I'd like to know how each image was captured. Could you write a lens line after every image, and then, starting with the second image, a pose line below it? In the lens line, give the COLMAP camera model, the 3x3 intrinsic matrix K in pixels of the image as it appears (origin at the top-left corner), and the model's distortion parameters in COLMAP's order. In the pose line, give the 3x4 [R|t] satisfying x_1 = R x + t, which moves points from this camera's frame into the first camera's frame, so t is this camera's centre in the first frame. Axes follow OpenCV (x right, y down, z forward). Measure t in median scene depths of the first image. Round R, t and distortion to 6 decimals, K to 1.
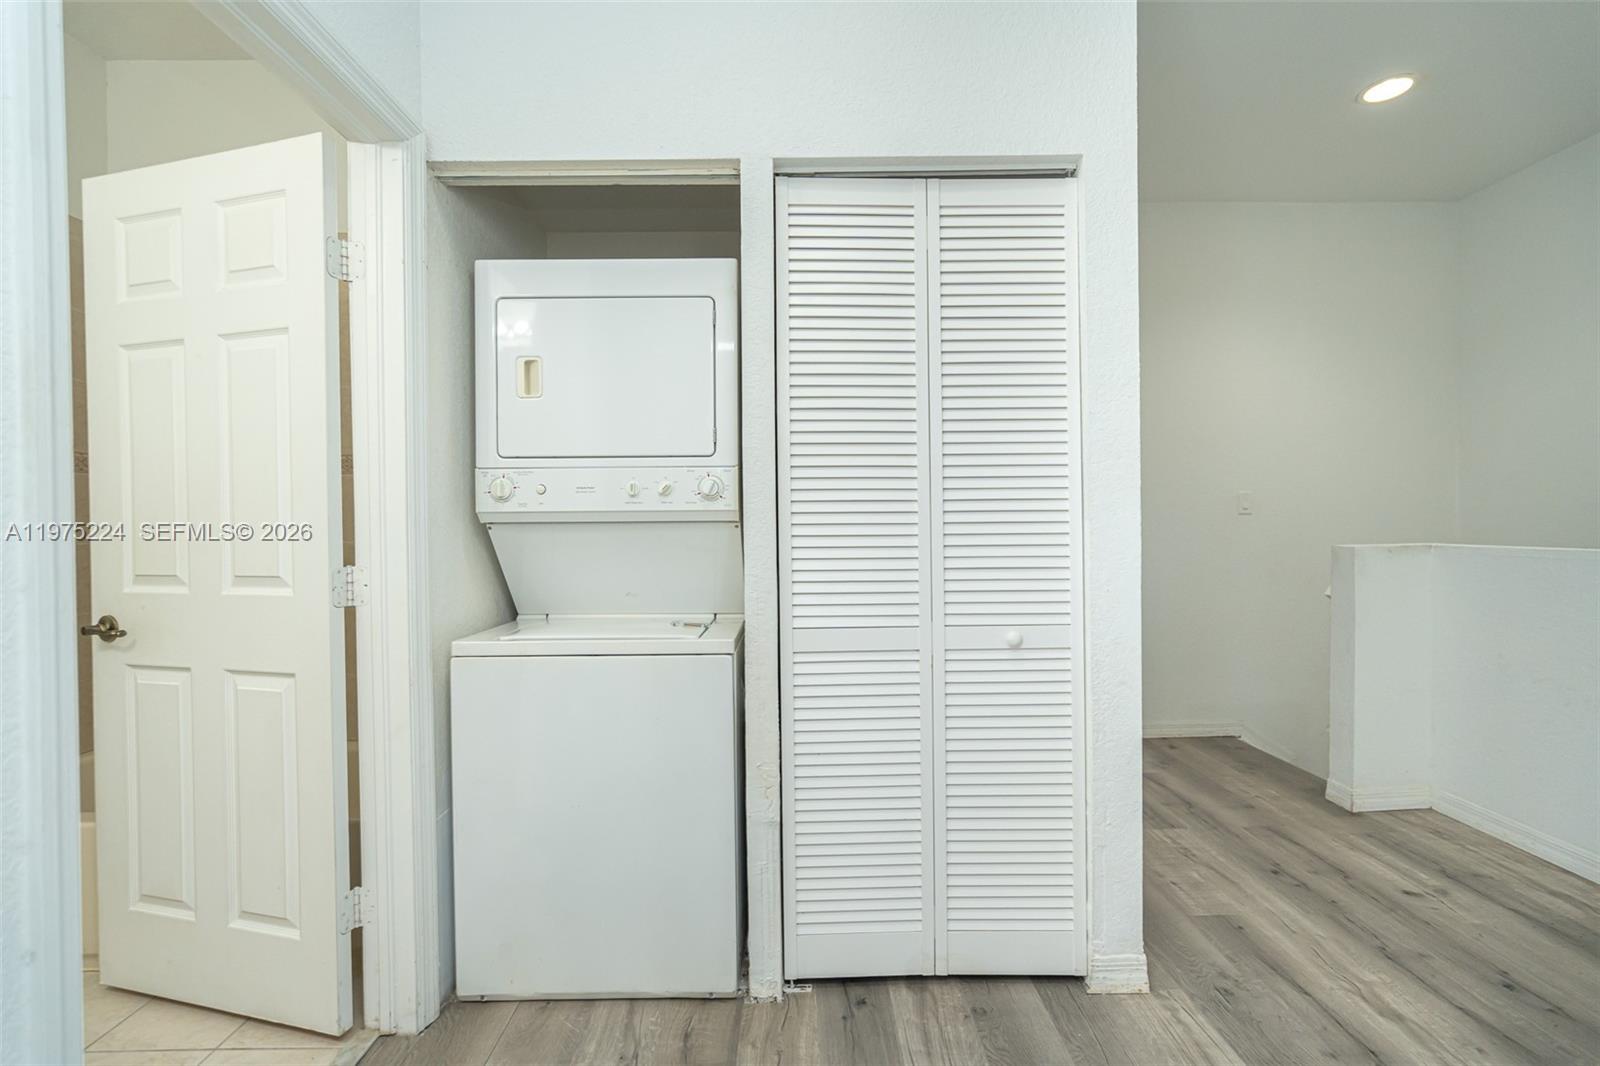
lens RADIAL K [[729.4, 0, 800.0], [0, 729.4, 533.0], [0, 0, 1]] dist [-0.002446, -0.000329]
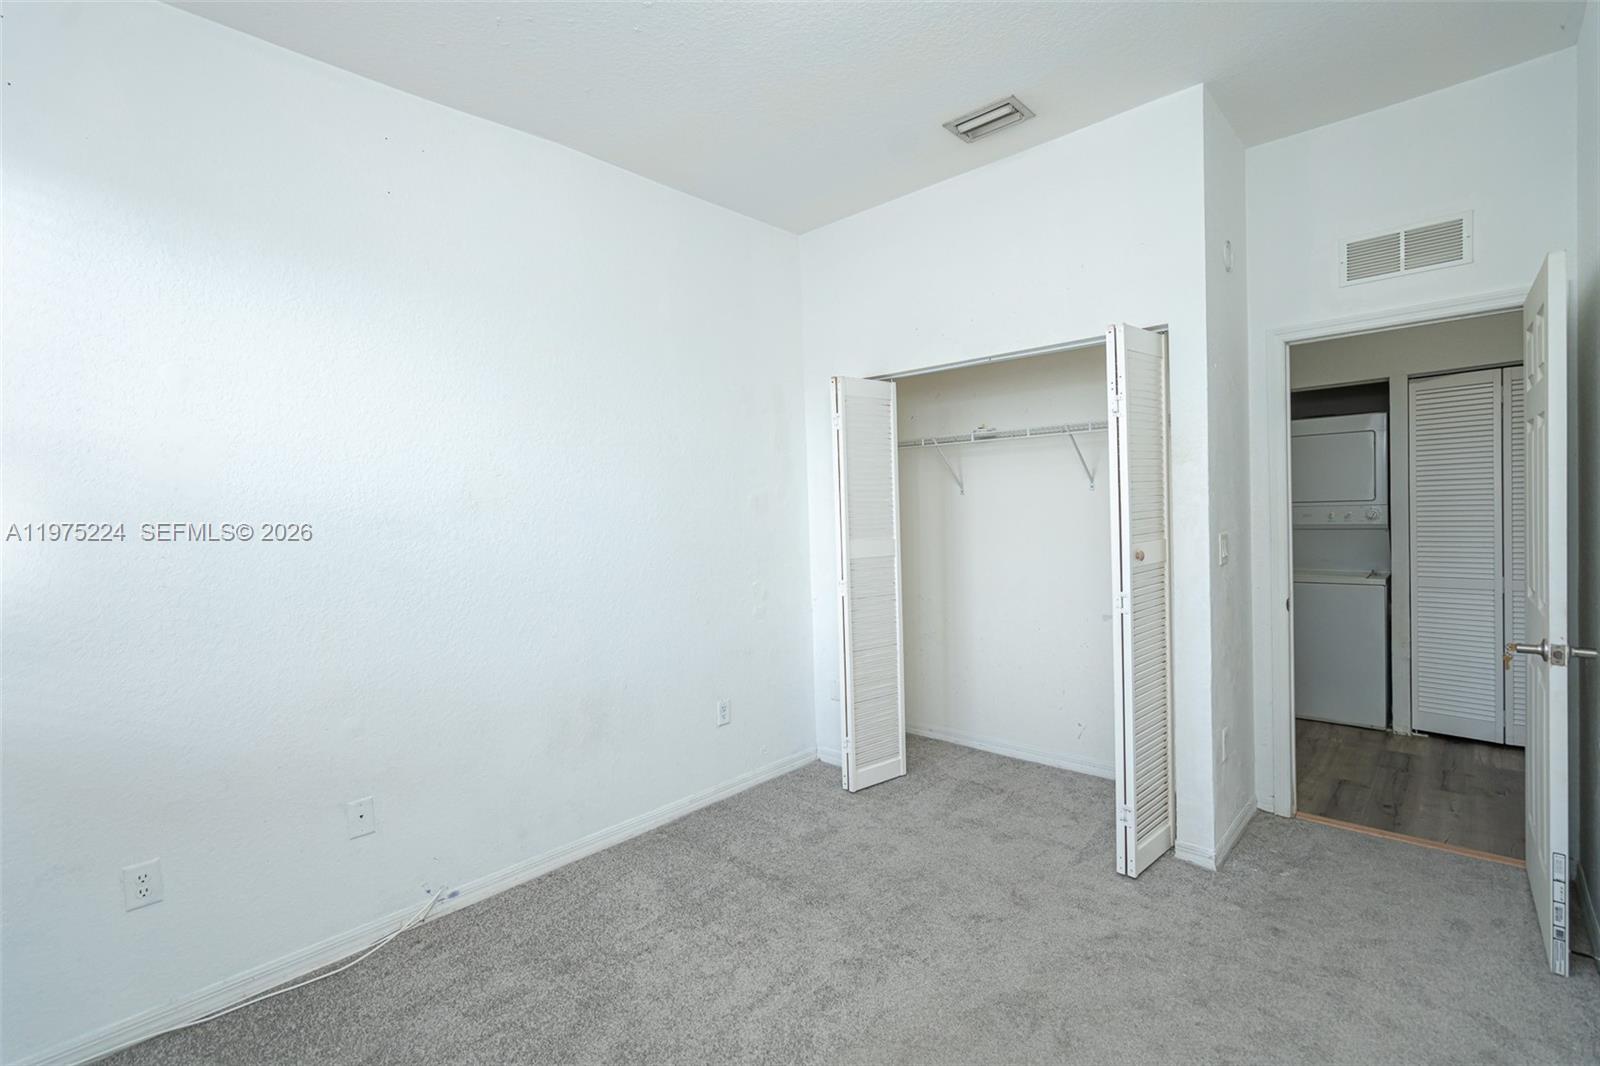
lens RADIAL K [[729.4, 0, 800.0], [0, 729.4, 533.0], [0, 0, 1]] dist [-0.002446, -0.000329]
pose [[0.724076, 0.004529, -0.689705, 0.160013], [-0.005896, 0.999983, 0.000377, 0.004708], [0.689695, 0.003793, 0.724090, -1.987176]]
